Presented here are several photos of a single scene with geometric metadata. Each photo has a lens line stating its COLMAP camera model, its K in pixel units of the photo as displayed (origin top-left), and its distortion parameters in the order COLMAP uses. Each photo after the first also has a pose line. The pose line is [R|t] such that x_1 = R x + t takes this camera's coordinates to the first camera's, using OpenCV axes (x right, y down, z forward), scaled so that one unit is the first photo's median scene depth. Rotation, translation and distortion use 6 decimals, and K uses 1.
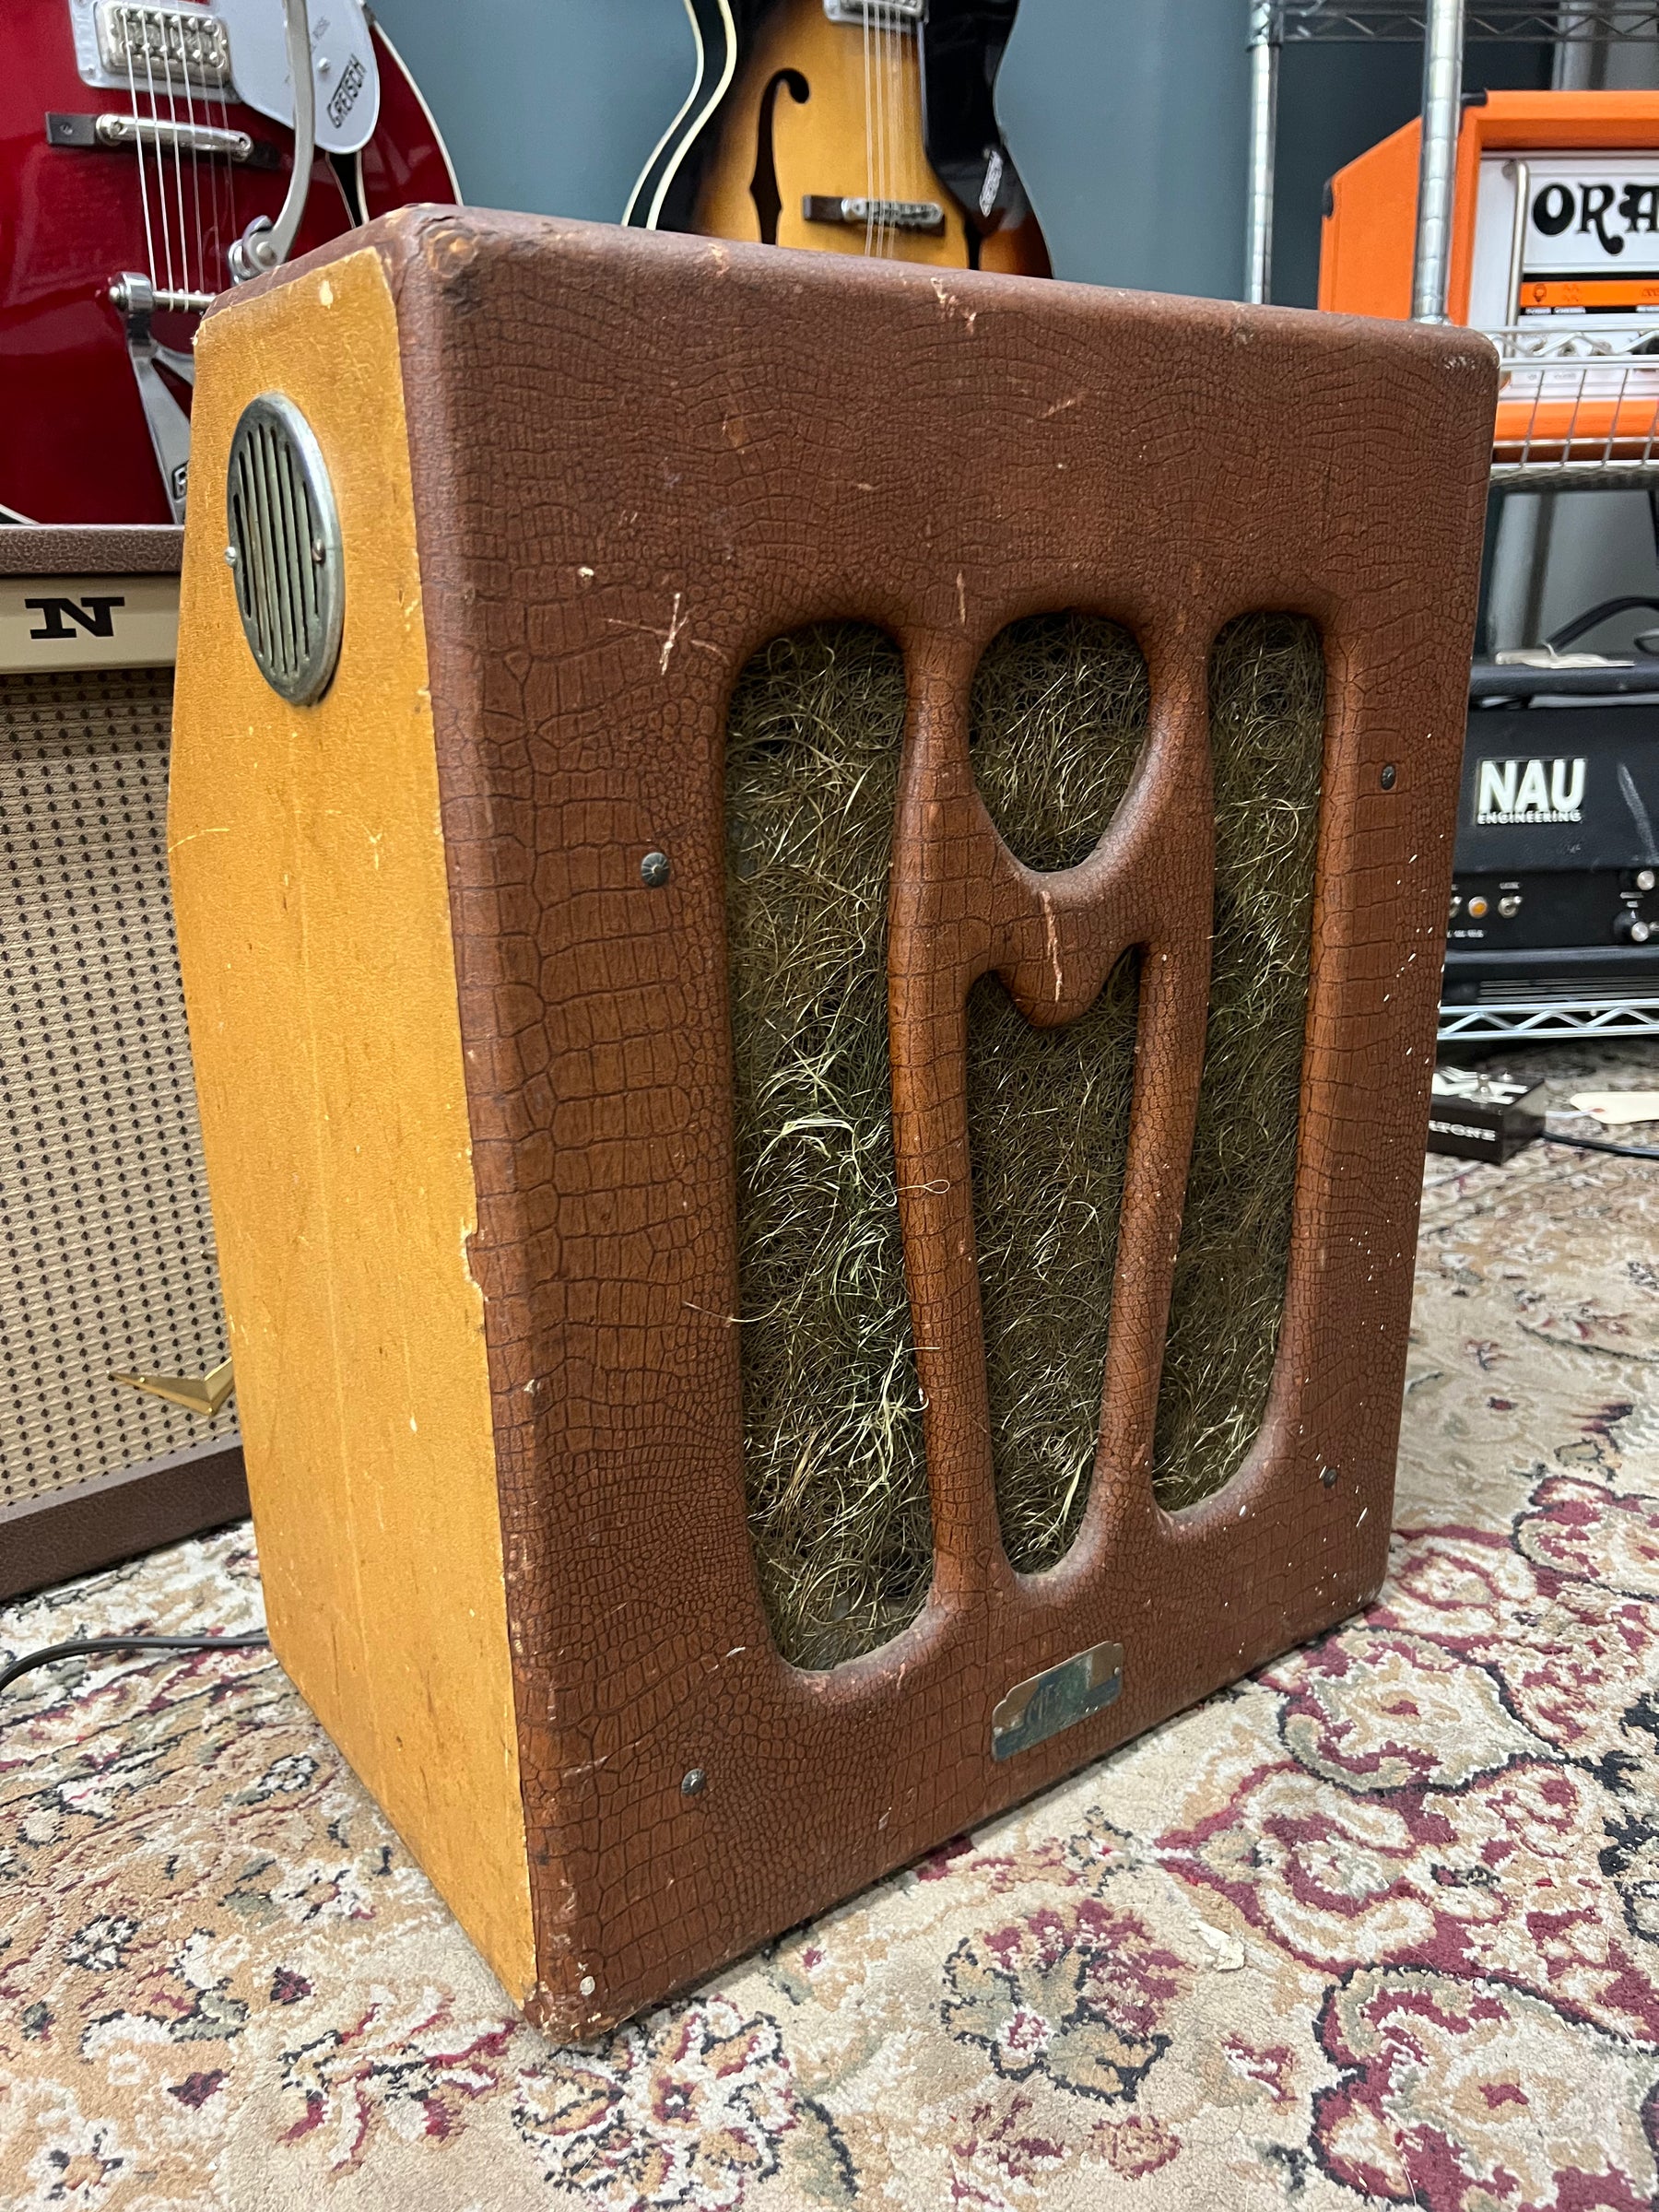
lens RADIAL K [[1690.7, 0, 829.5], [0, 1690.7, 1106.0], [0, 0, 1]] dist [0.053433, -0.079688]
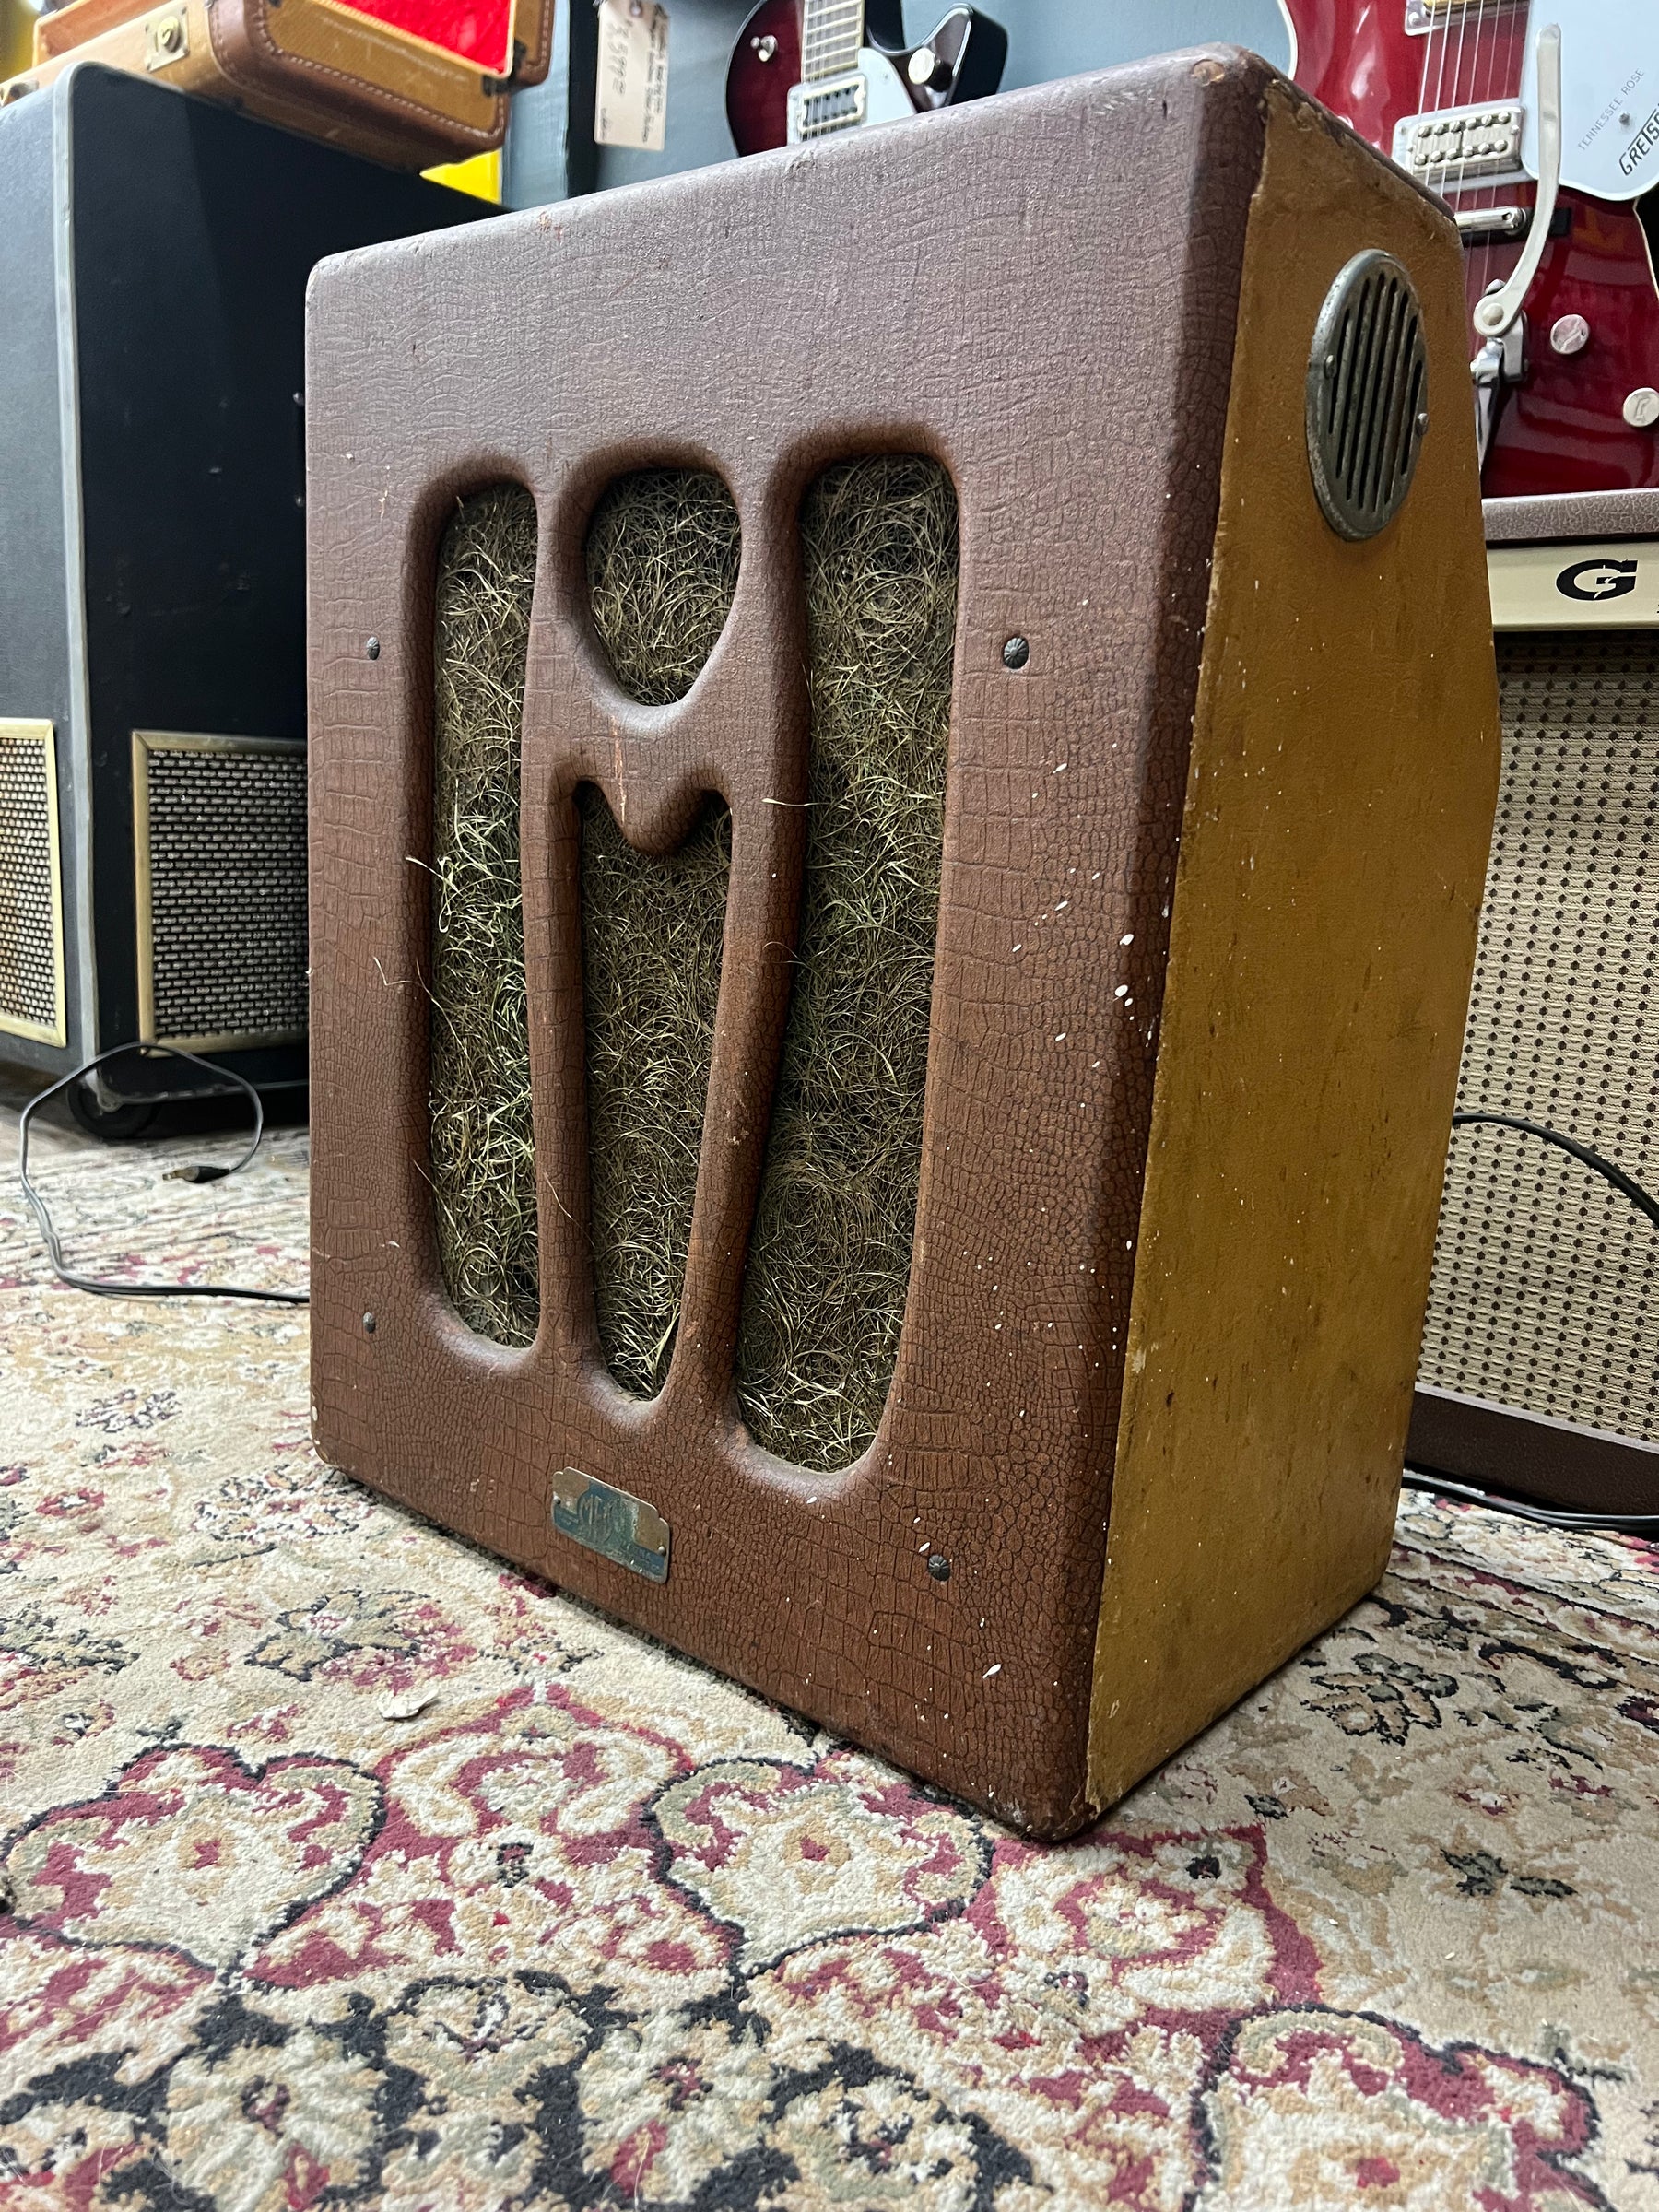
lens RADIAL K [[1687.2, 0, 815.9], [0, 1687.2, 1108.3], [0, 0, 1]] dist [0.056404, -0.084772]
pose [[0.226345, 0.221548, -0.948517, 1.258686], [-0.345073, 0.928872, 0.134615, -0.080536], [0.910875, 0.296838, 0.286696, 0.860304]]
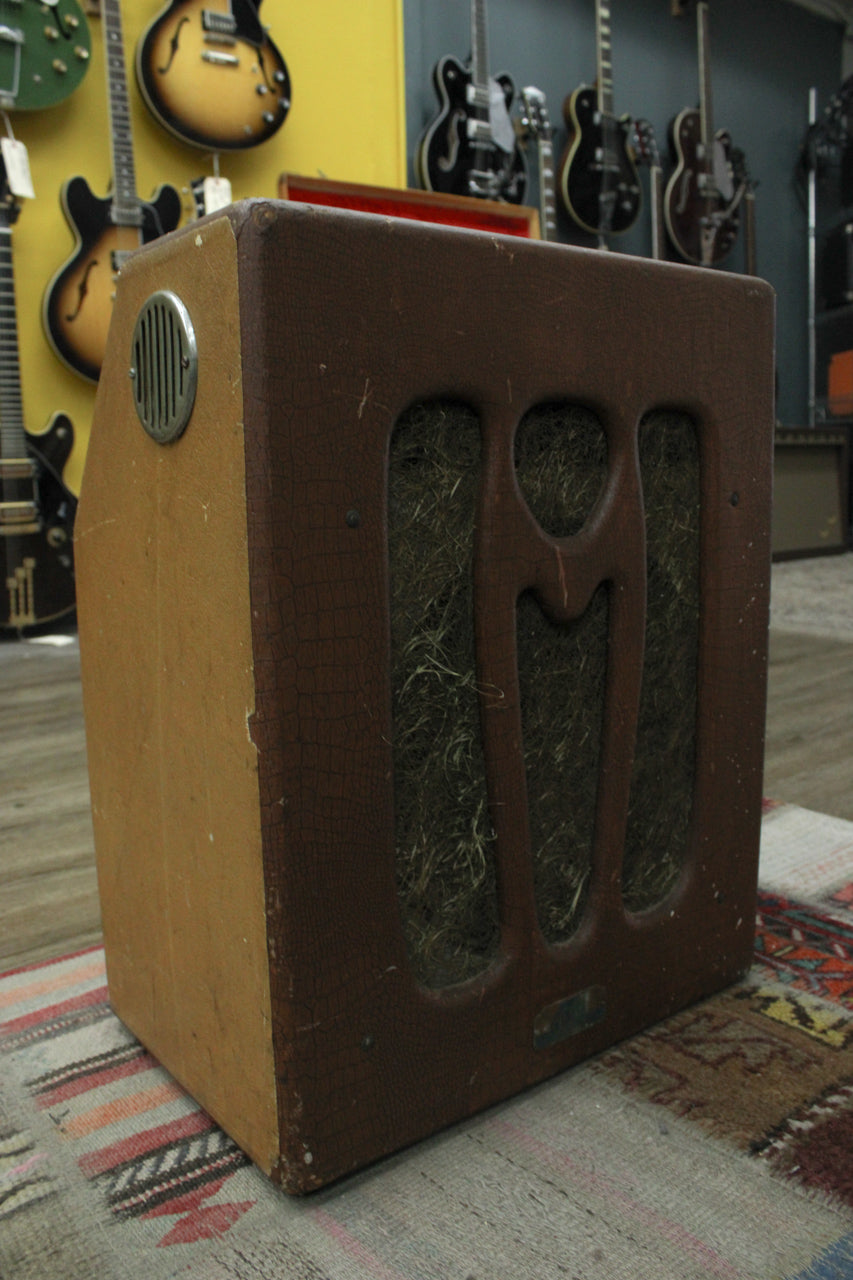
lens RADIAL K [[1068.6, 0, 419.7], [0, 1068.6, 626.9], [0, 0, 1]] dist [-0.179742, 0.156710]
pose [[0.999875, -0.004804, 0.015074, -0.039037], [0.006947, 0.989341, -0.145452, 0.124605], [-0.014215, 0.145538, 0.989250, -0.126640]]
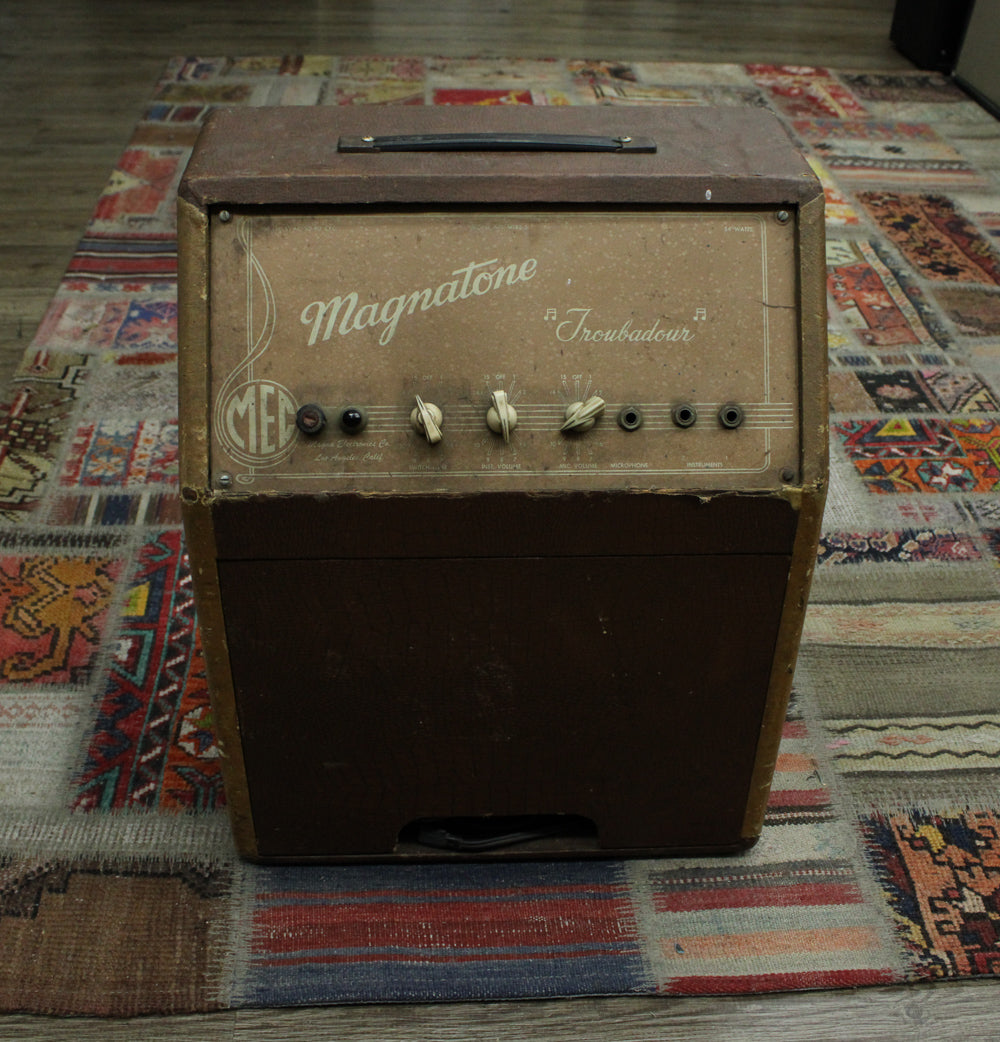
lens RADIAL K [[1331.6, 0, 500.3], [0, 1331.6, 520.2], [0, 0, 1]] dist [-0.159911, 0.104112]
pose [[-0.836497, -0.314004, 0.449081, -0.839366], [0.154395, 0.651275, 0.742969, -1.380085], [-0.525770, 0.690828, -0.496309, 2.166632]]
